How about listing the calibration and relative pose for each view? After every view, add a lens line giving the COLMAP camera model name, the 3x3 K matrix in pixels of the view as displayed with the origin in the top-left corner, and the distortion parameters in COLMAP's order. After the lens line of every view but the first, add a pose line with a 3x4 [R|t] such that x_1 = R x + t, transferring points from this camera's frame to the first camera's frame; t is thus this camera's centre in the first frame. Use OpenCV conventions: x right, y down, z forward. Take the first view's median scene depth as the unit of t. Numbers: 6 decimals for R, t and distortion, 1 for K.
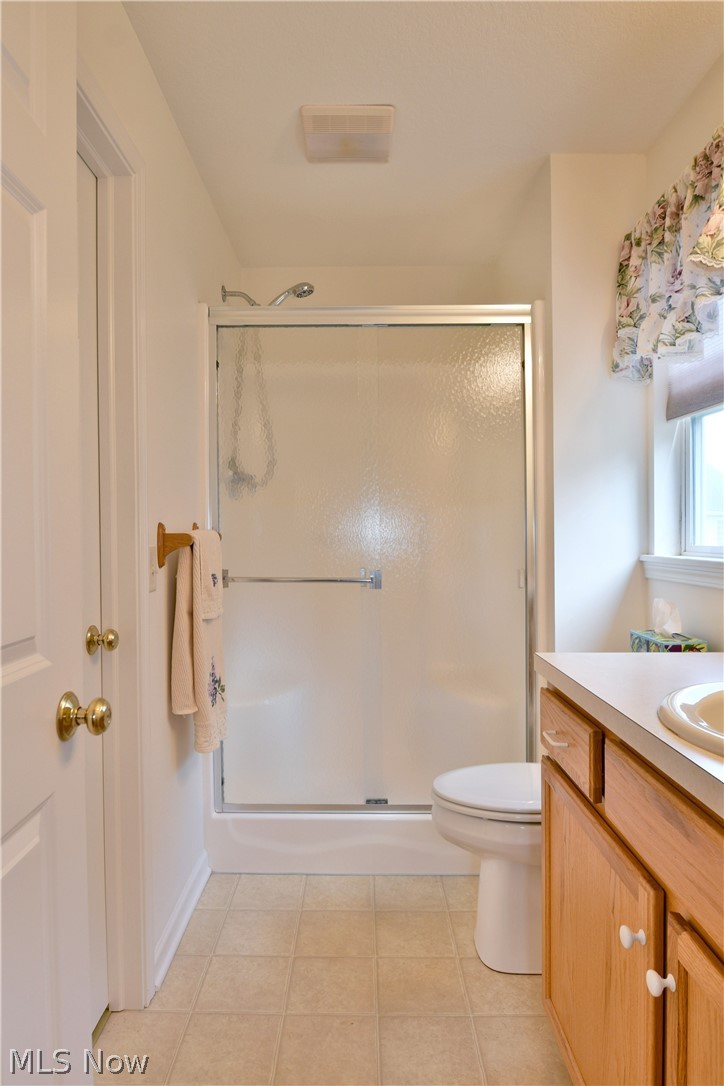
lens RADIAL K [[704.1, 0, 345.9], [0, 704.1, 511.4], [0, 0, 1]] dist [-0.007109, -0.002308]
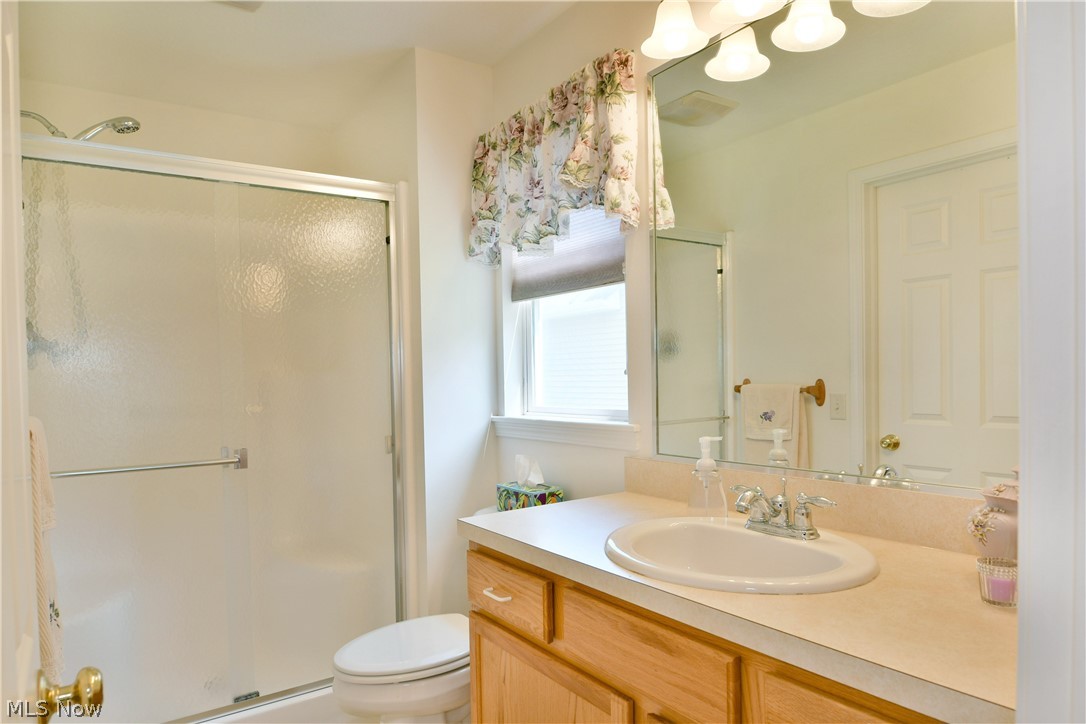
lens RADIAL K [[687.8, 0, 543.0], [0, 687.8, 362.0], [0, 0, 1]] dist [-0.001863, -0.001846]
pose [[0.814236, -0.012172, 0.580406, -0.190097], [0.010178, 0.999926, 0.006692, -0.038975], [-0.580444, 0.000459, 0.814300, 0.038255]]
